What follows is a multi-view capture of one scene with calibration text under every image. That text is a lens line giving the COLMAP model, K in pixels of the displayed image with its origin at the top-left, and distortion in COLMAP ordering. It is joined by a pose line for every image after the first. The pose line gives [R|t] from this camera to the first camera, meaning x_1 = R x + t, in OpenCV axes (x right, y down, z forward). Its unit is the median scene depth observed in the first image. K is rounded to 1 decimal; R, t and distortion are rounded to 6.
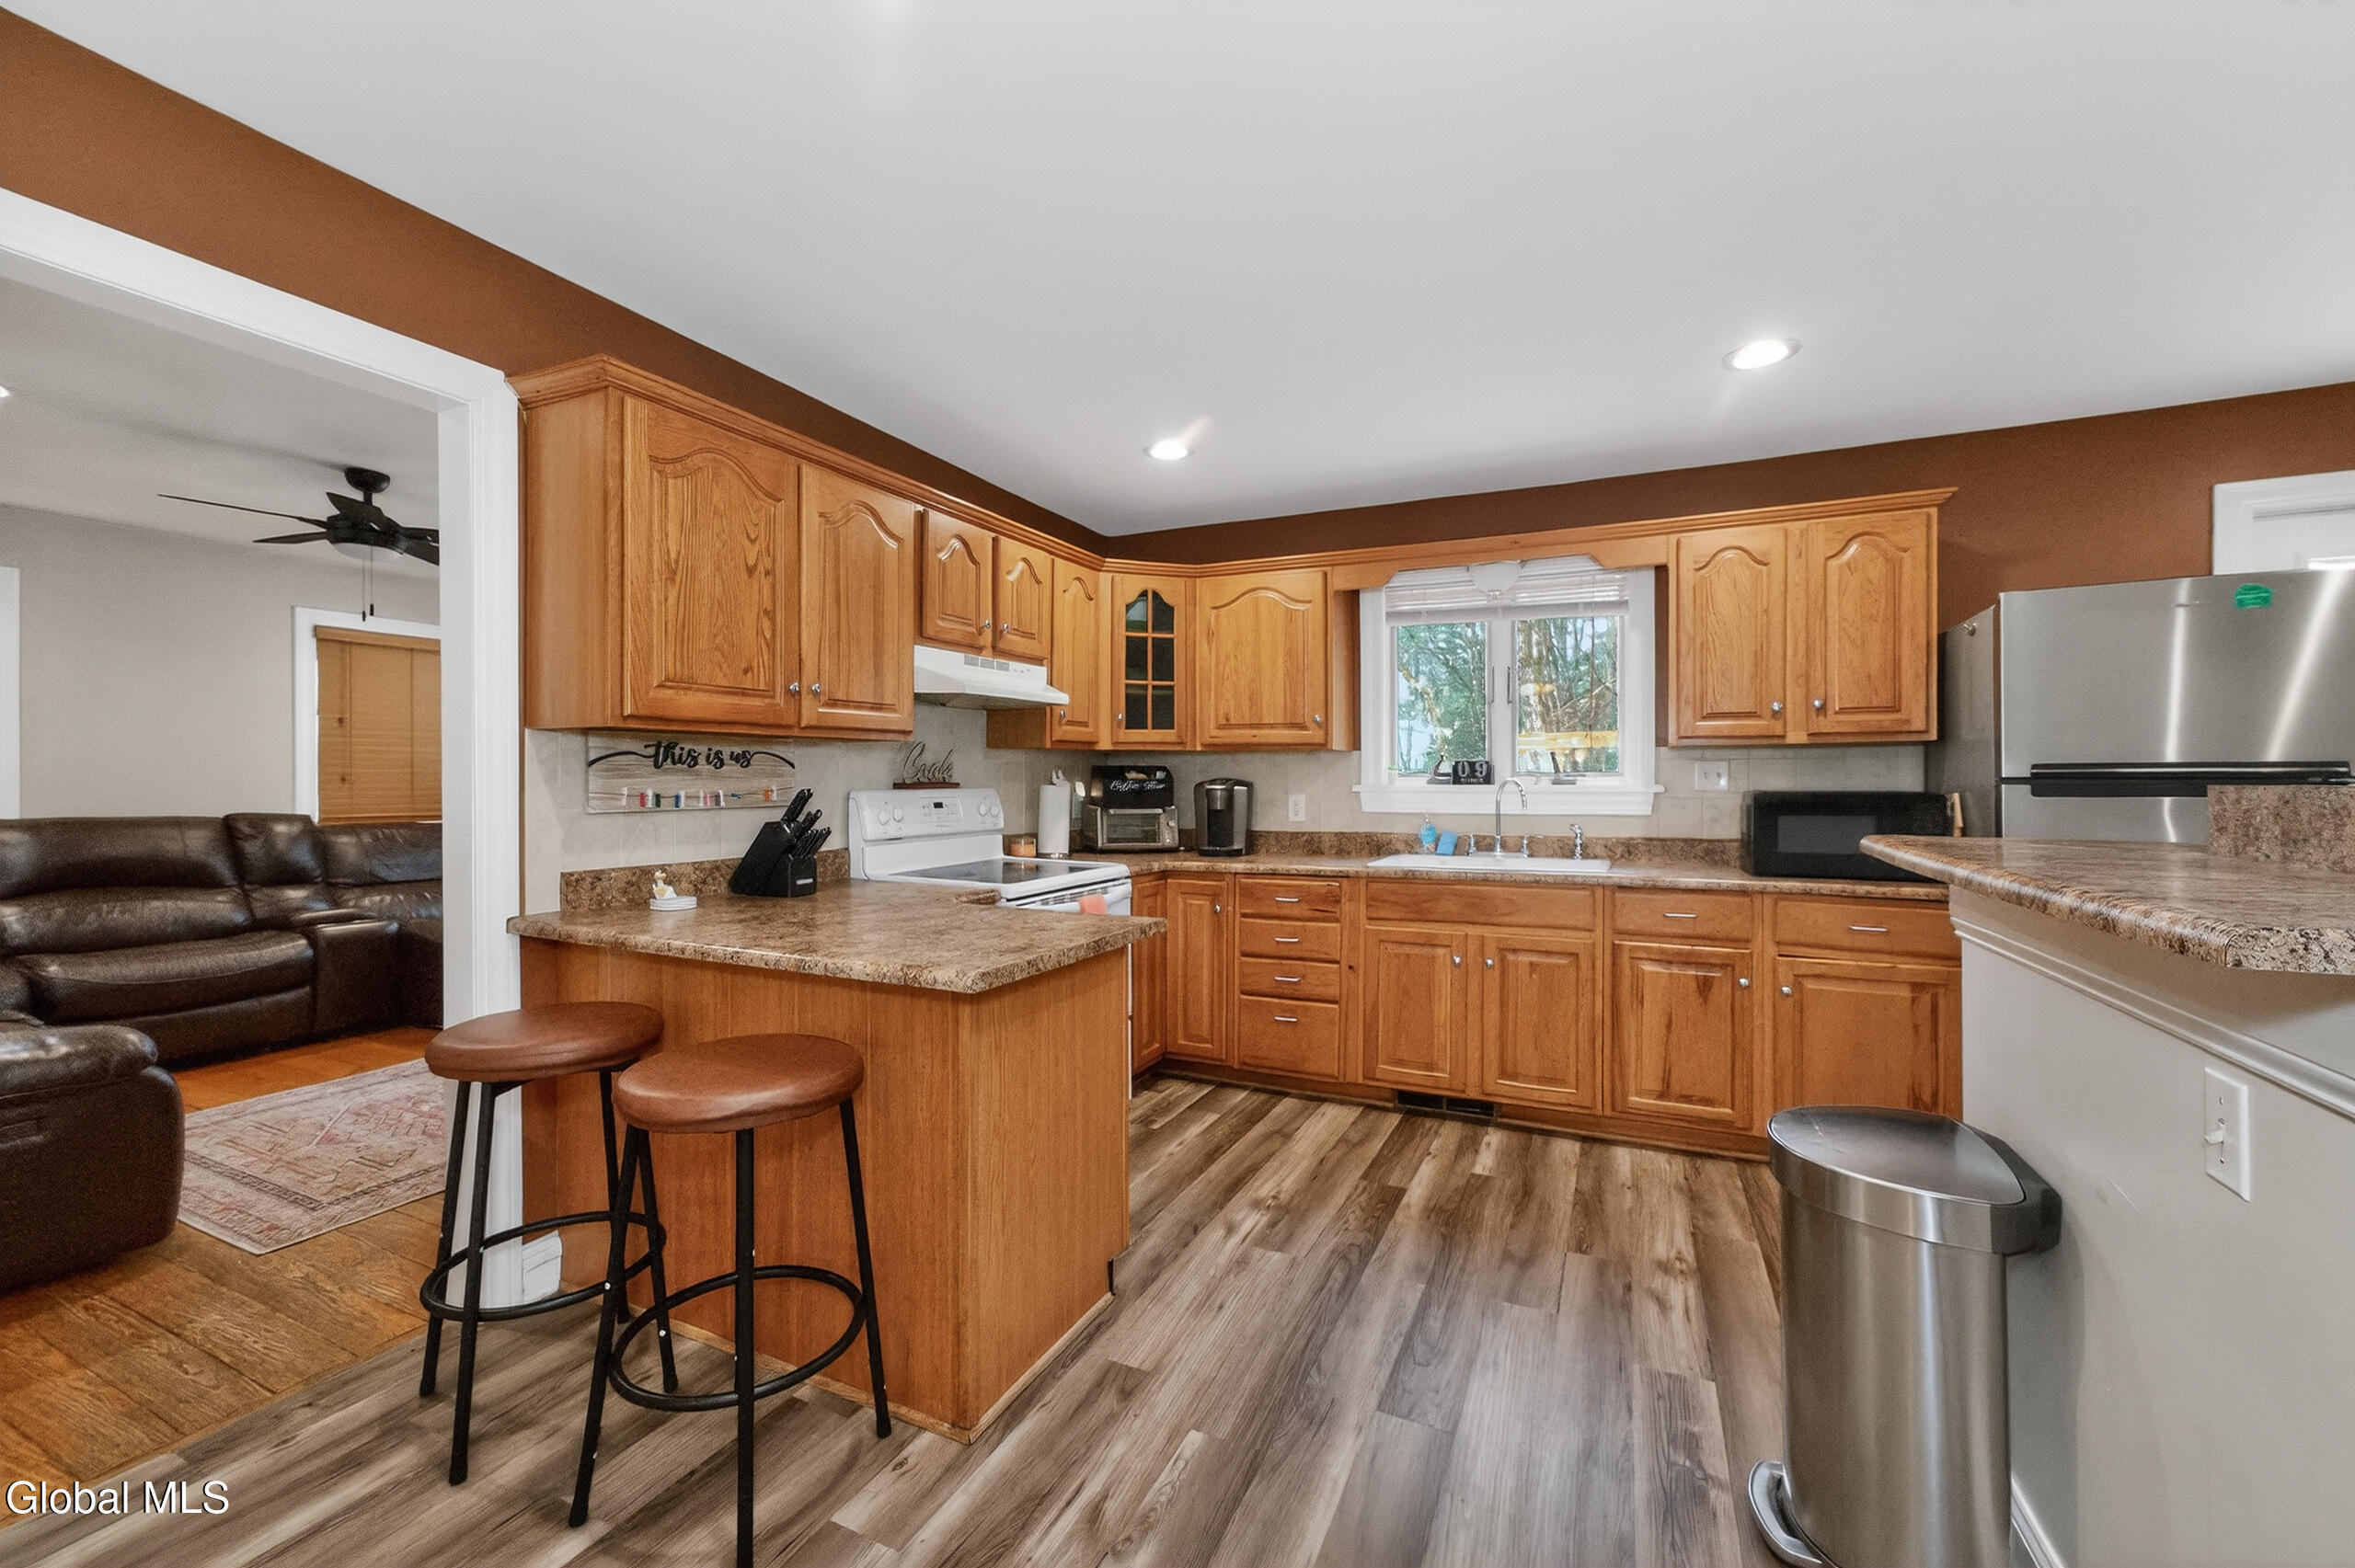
lens RADIAL K [[956.0, 0, 1177.5], [0, 956.0, 784.0], [0, 0, 1]] dist [-0.050126, 0.031203]
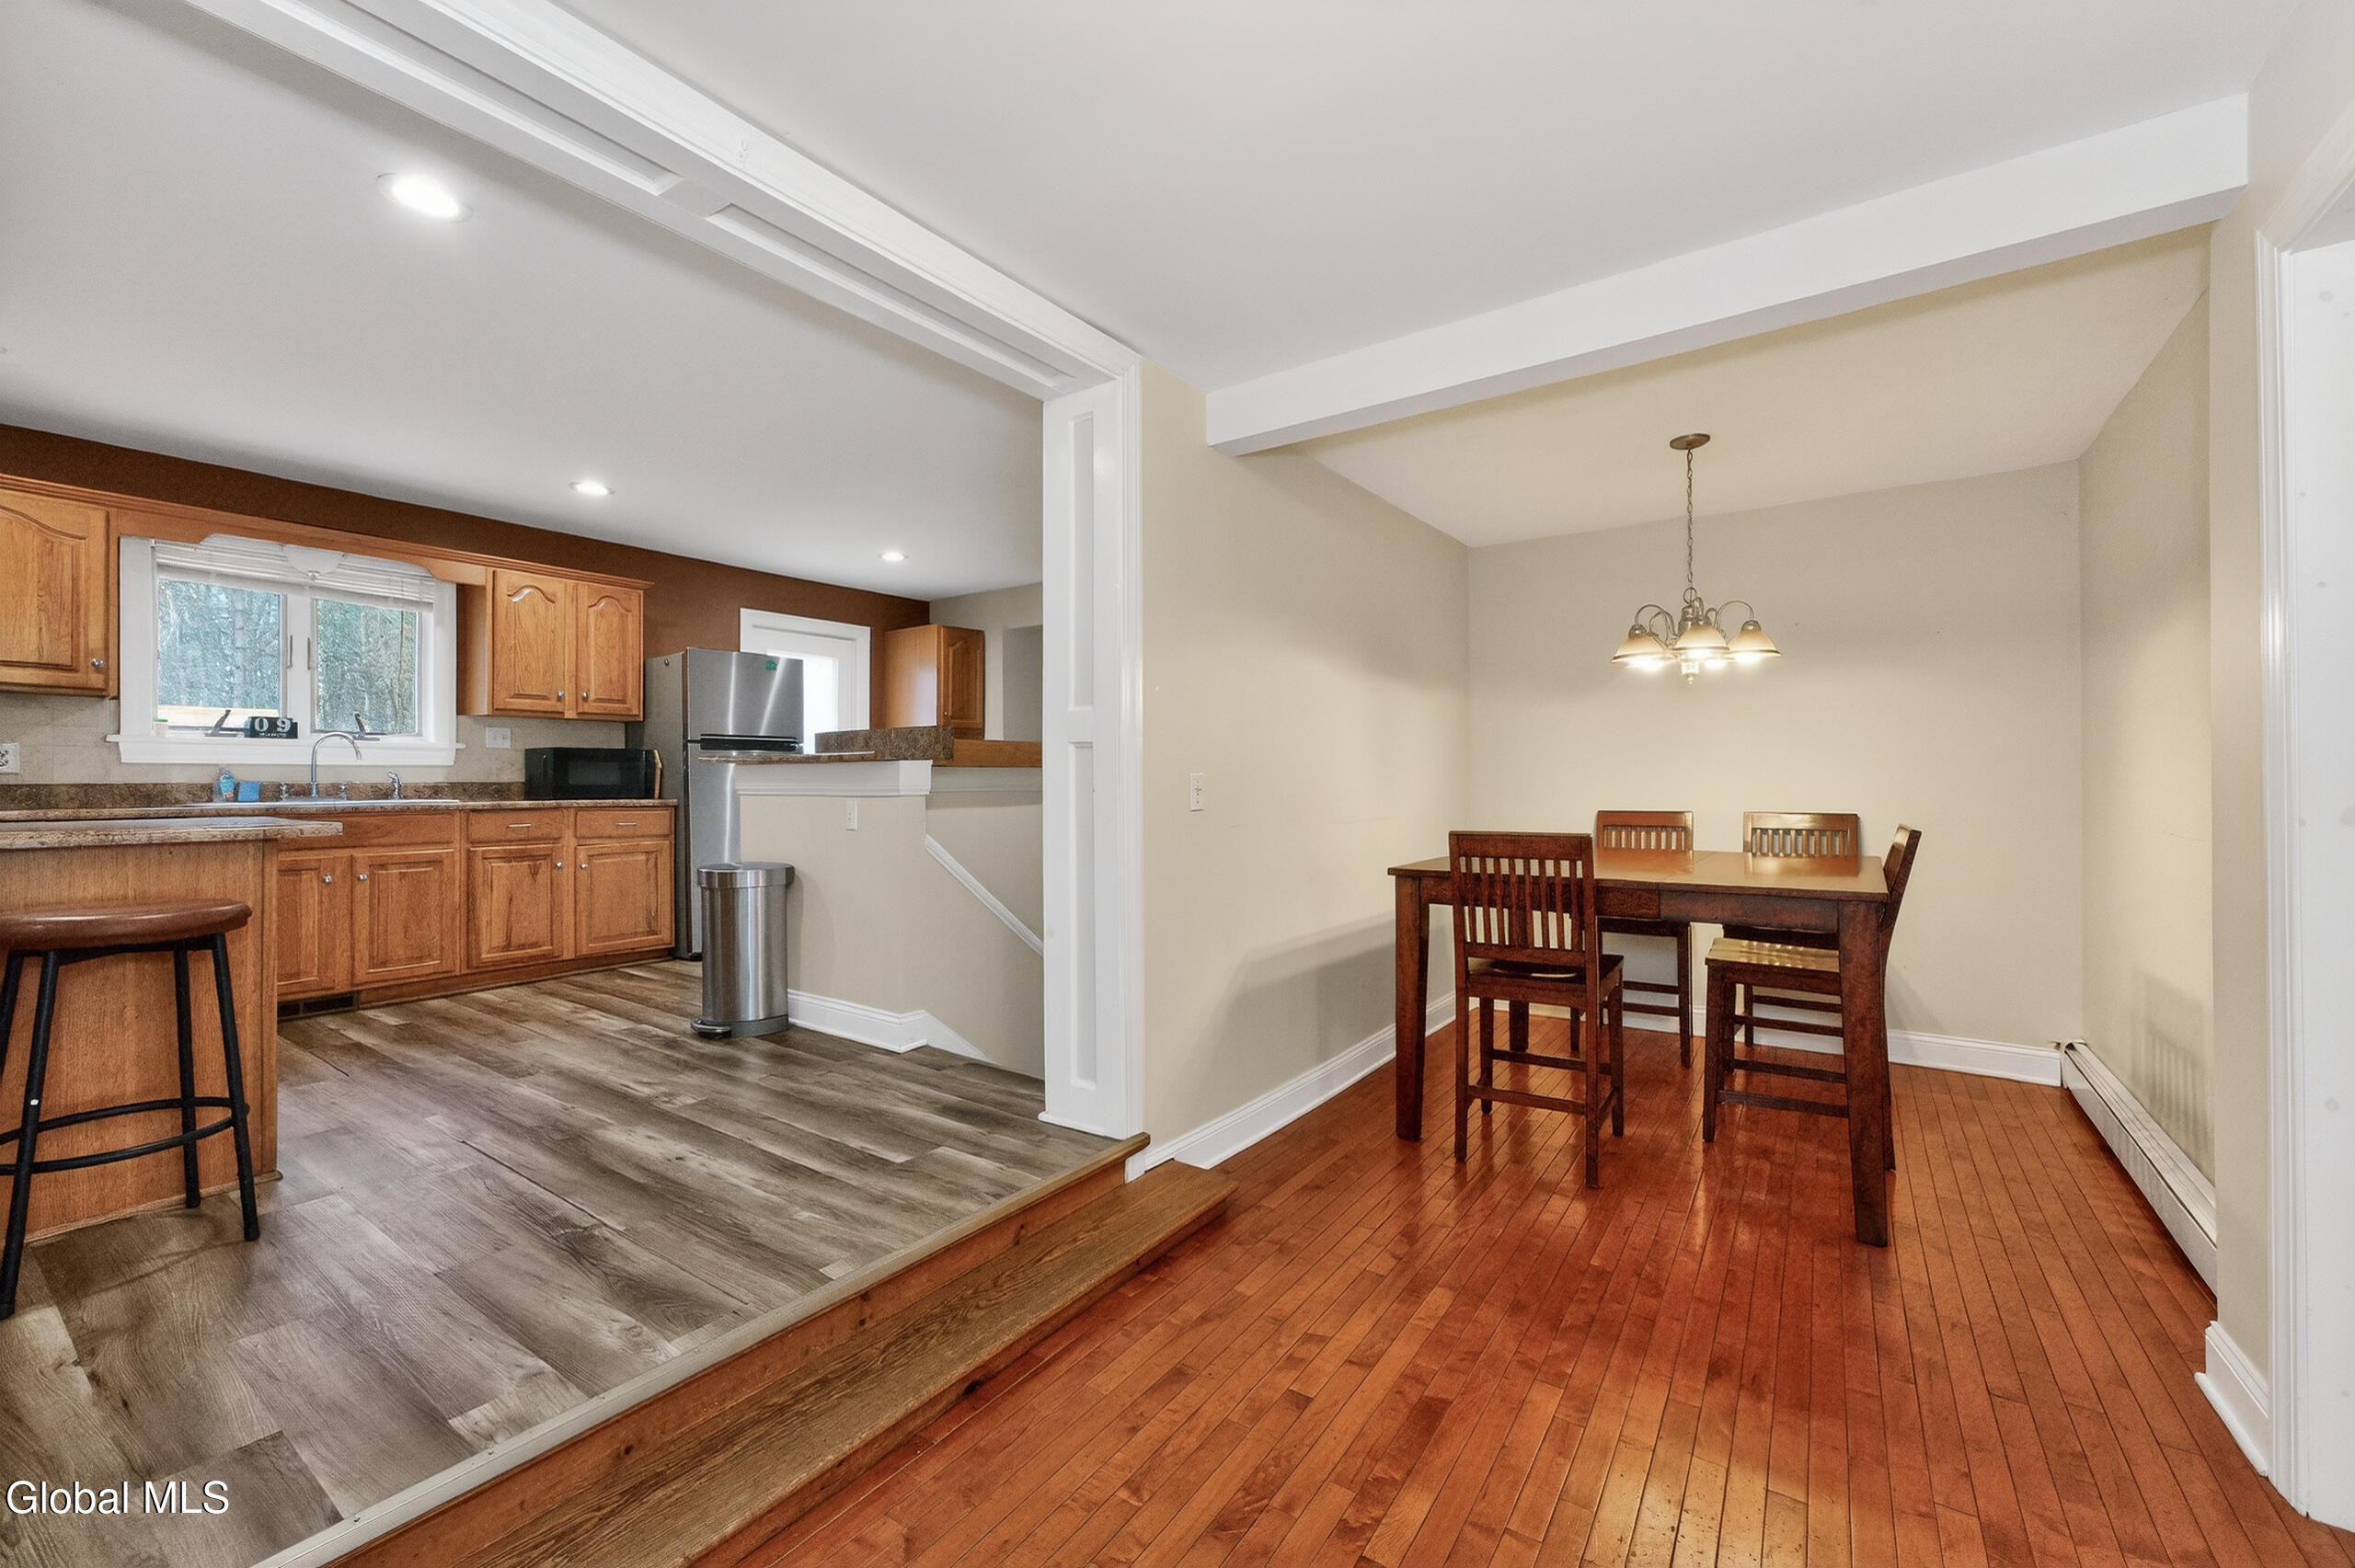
lens RADIAL K [[942.1, 0, 1178.5], [0, 942.1, 778.3], [0, 0, 1]] dist [0.001367, 0.000389]
pose [[0.161159, 0.003413, 0.986922, -0.706954], [0.006911, 0.999966, -0.004586, 0.068905], [-0.986904, 0.007560, 0.161130, -0.258953]]
